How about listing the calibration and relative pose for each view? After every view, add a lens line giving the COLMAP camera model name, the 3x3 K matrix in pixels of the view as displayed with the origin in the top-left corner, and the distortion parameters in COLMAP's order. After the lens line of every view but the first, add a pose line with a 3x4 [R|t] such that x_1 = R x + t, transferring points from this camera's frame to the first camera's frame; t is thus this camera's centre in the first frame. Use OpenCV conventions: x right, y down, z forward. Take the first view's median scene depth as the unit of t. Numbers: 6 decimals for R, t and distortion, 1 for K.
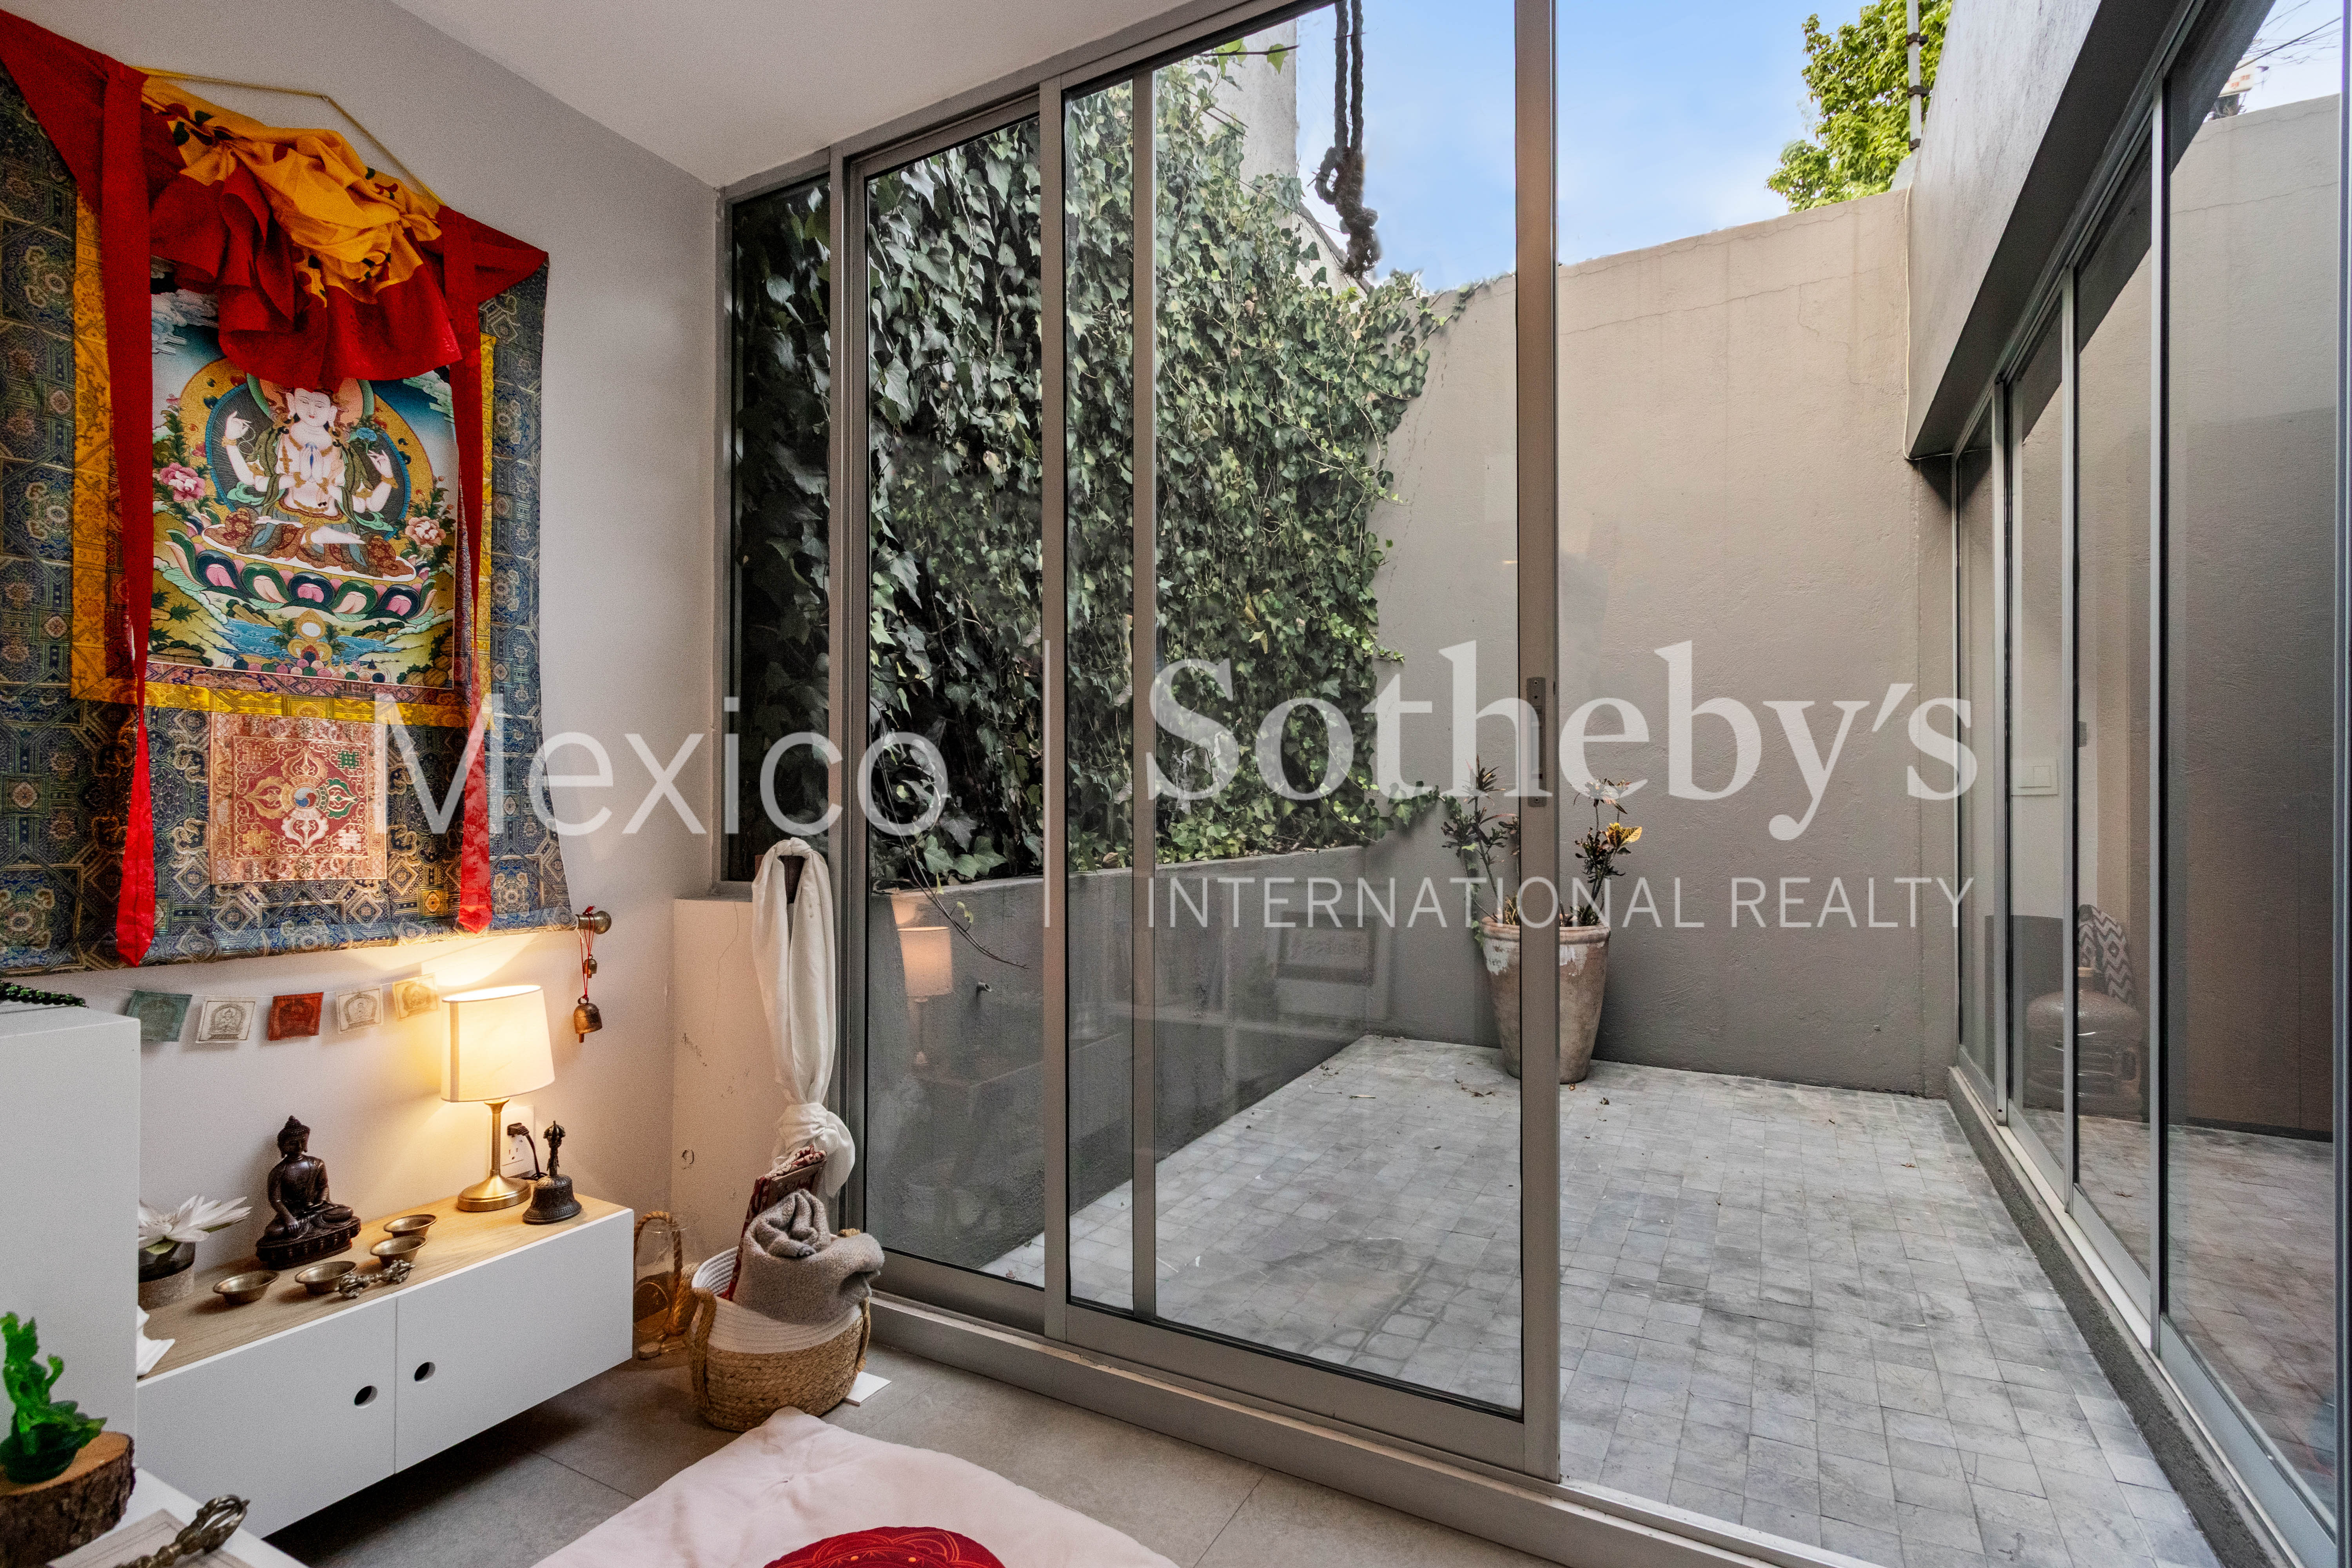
lens RADIAL K [[1104.8, 0, 1174.4], [0, 1104.8, 789.0], [0, 0, 1]] dist [0.001313, -0.000518]
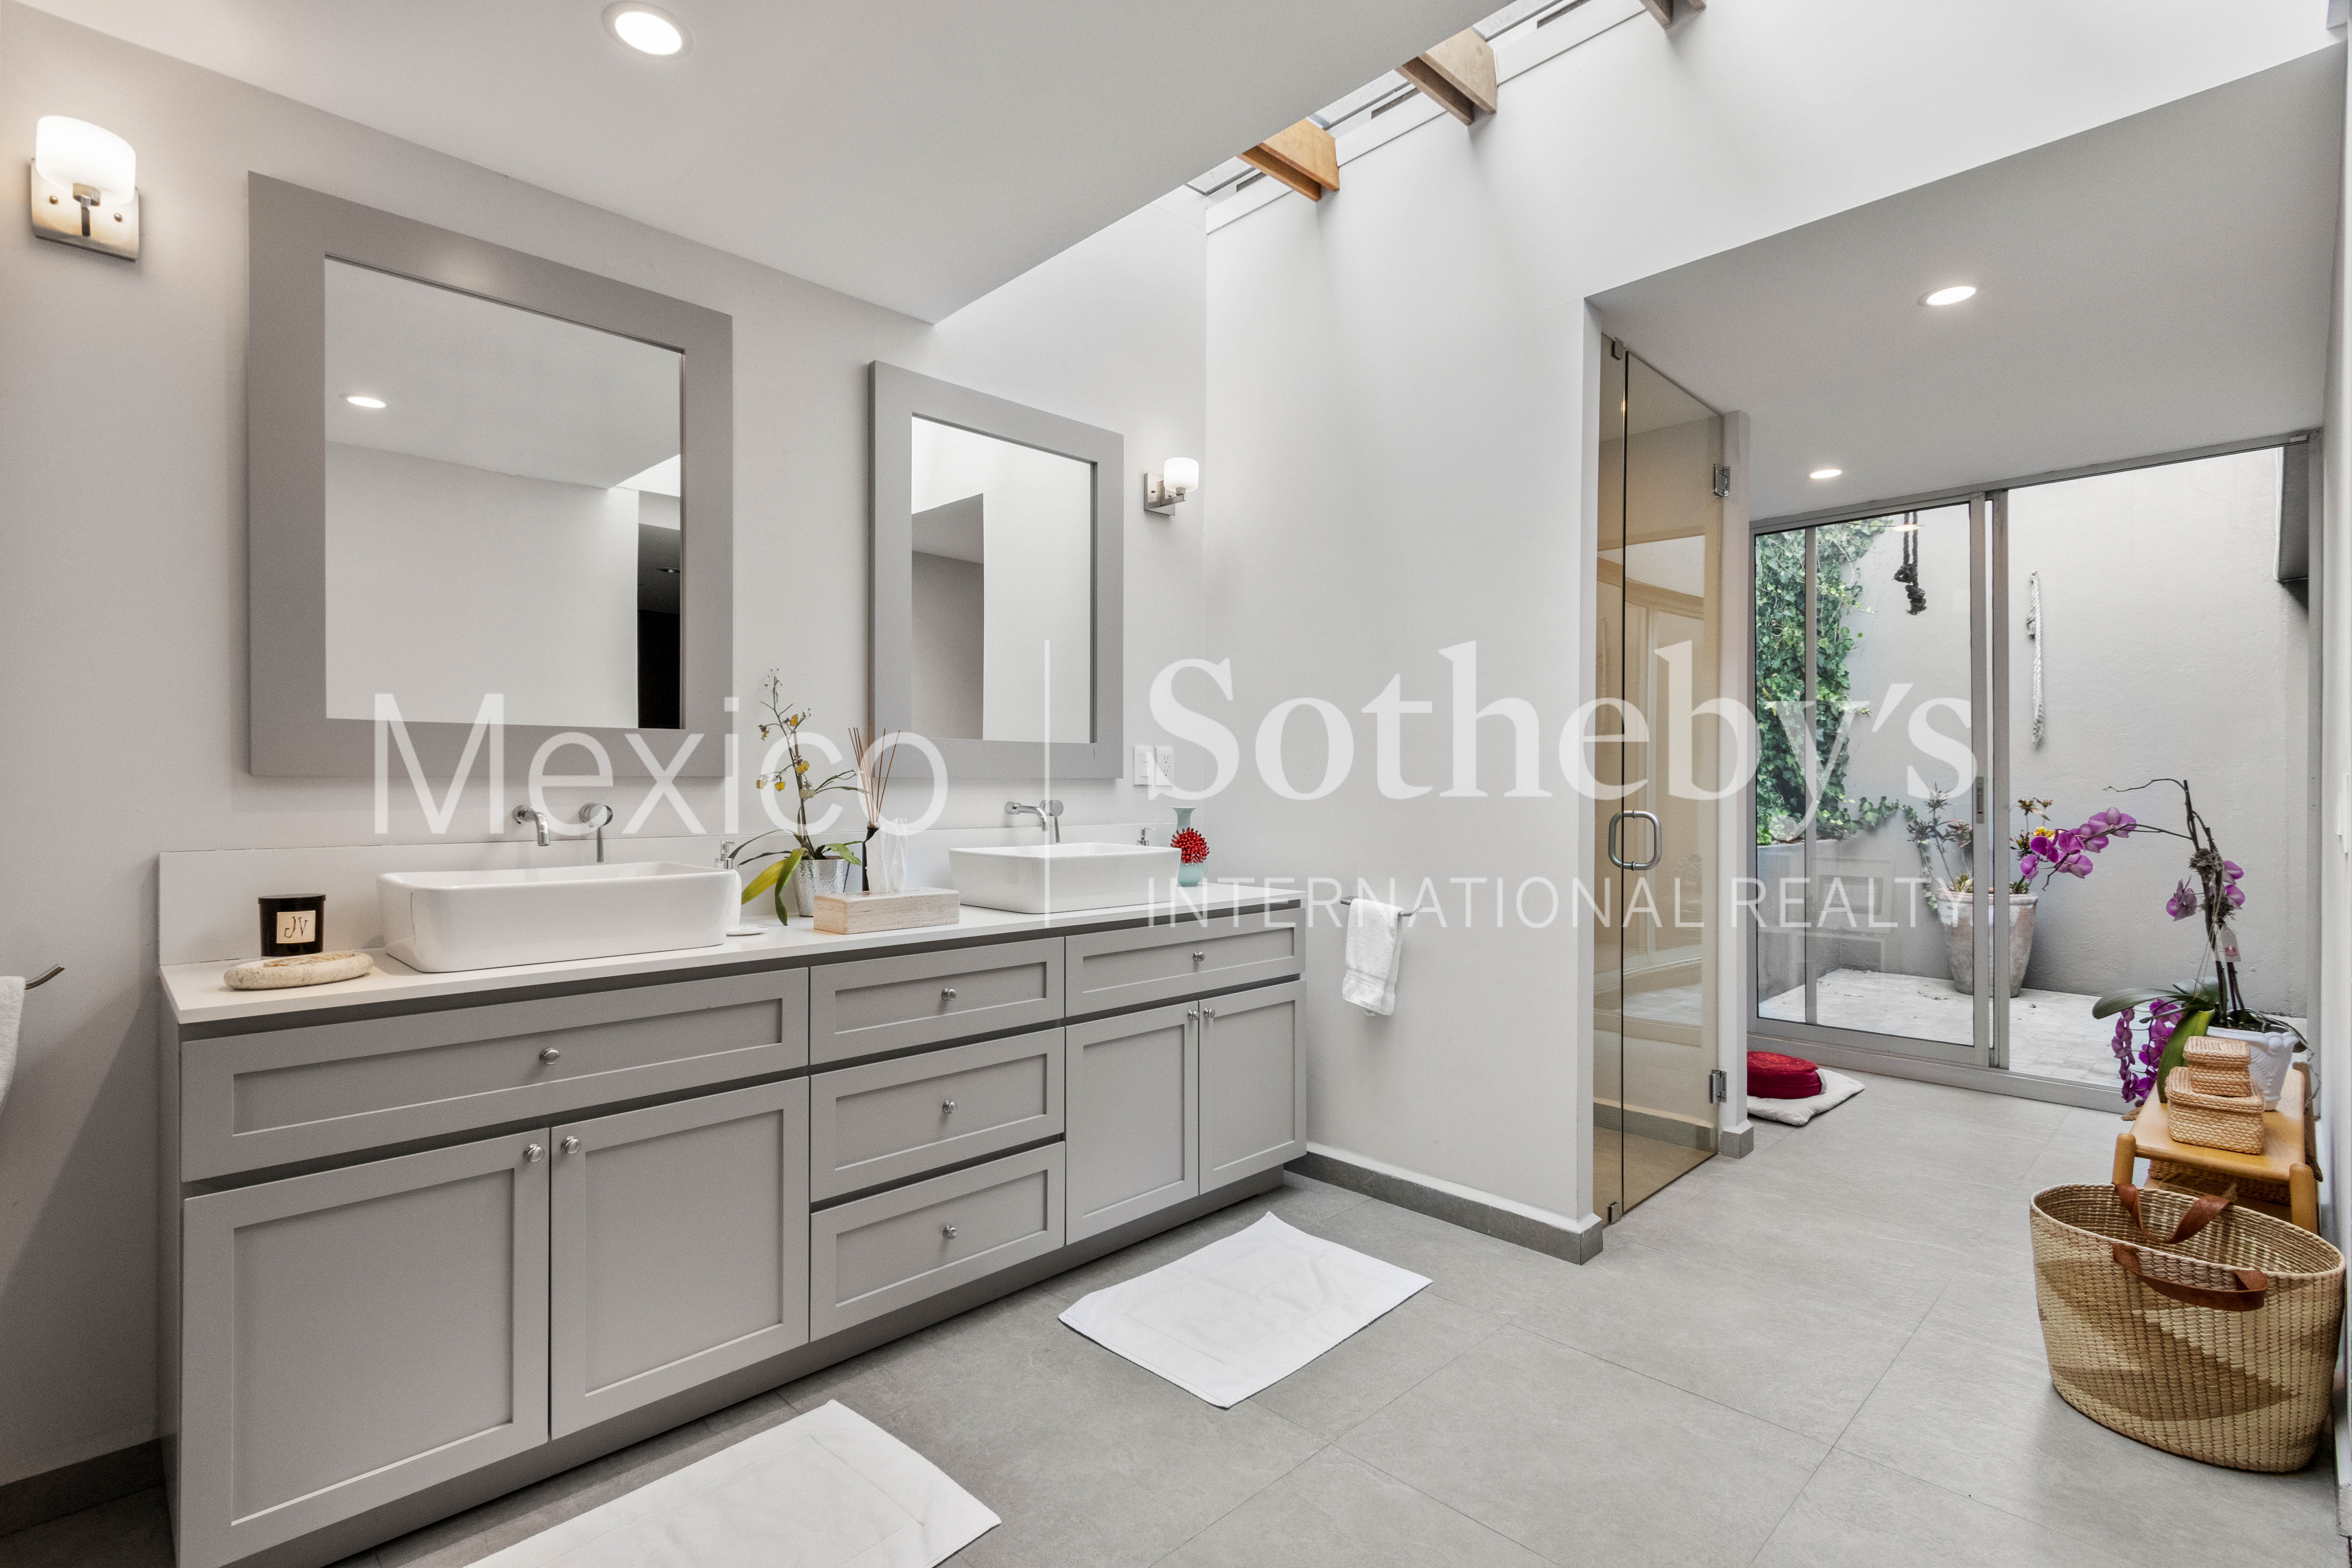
lens RADIAL K [[1104.8, 0, 1174.7], [0, 1104.8, 775.8], [0, 0, 1]] dist [0.001313, -0.000518]
pose [[0.956916, -0.002115, -0.290357, -0.273326], [0.000676, 0.999987, -0.005059, -0.029381], [0.290364, 0.004645, 0.956905, -0.731579]]
